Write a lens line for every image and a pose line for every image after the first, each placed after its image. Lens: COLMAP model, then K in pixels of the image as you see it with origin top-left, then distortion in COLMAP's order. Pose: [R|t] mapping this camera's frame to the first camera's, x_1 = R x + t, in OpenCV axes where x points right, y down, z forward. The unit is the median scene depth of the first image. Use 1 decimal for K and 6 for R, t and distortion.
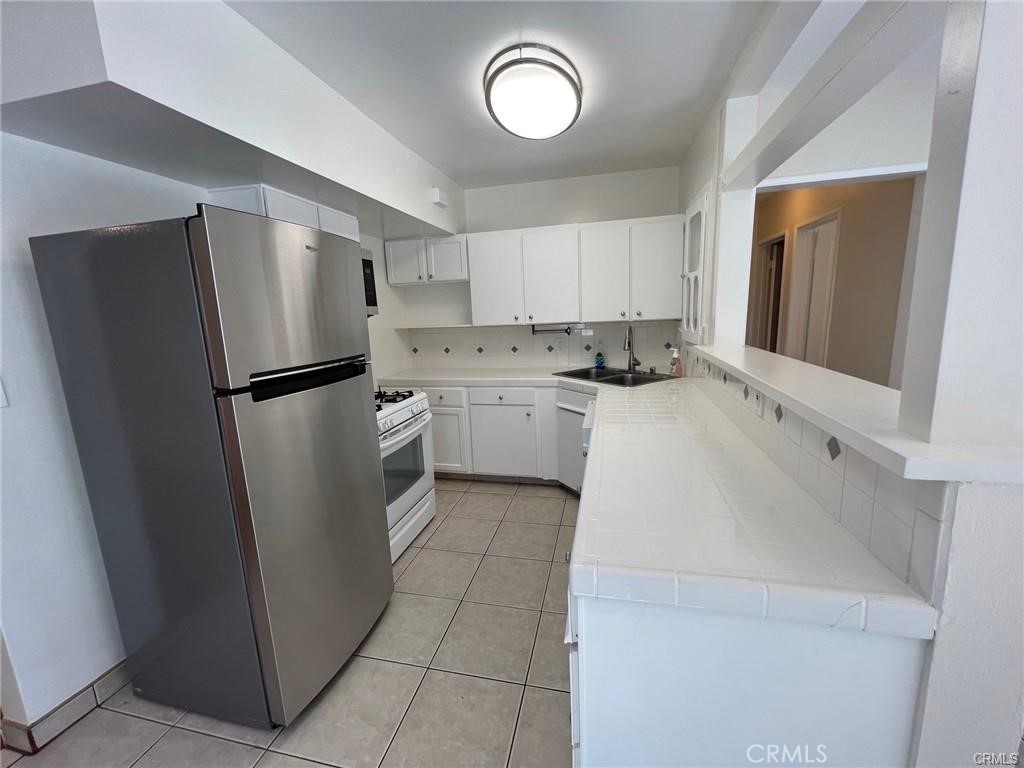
lens RADIAL K [[415.8, 0, 512.0], [0, 415.8, 384.0], [0, 0, 1]] dist [0.000319, 0.000005]
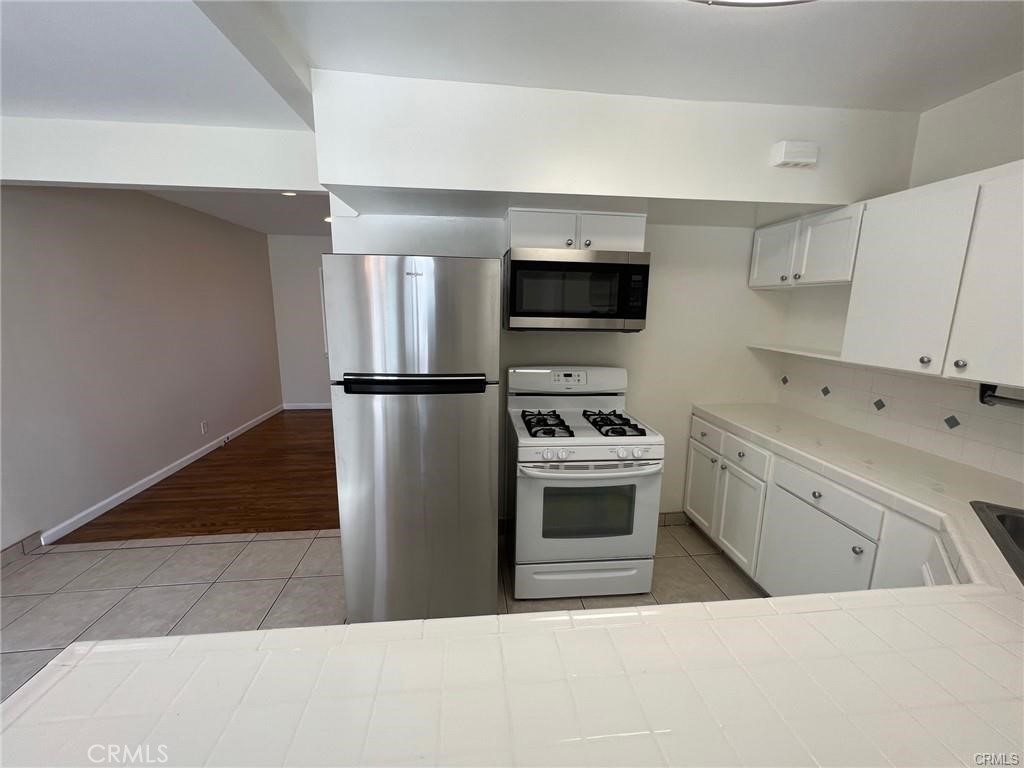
lens RADIAL K [[410.9, 0, 511.4], [0, 410.9, 381.8], [0, 0, 1]] dist [-0.001182, 0.000356]
pose [[0.326631, 0.219765, -0.919247, 0.302079], [-0.192997, 0.967608, 0.162750, -0.121168], [0.925237, 0.124253, 0.358465, 0.387136]]
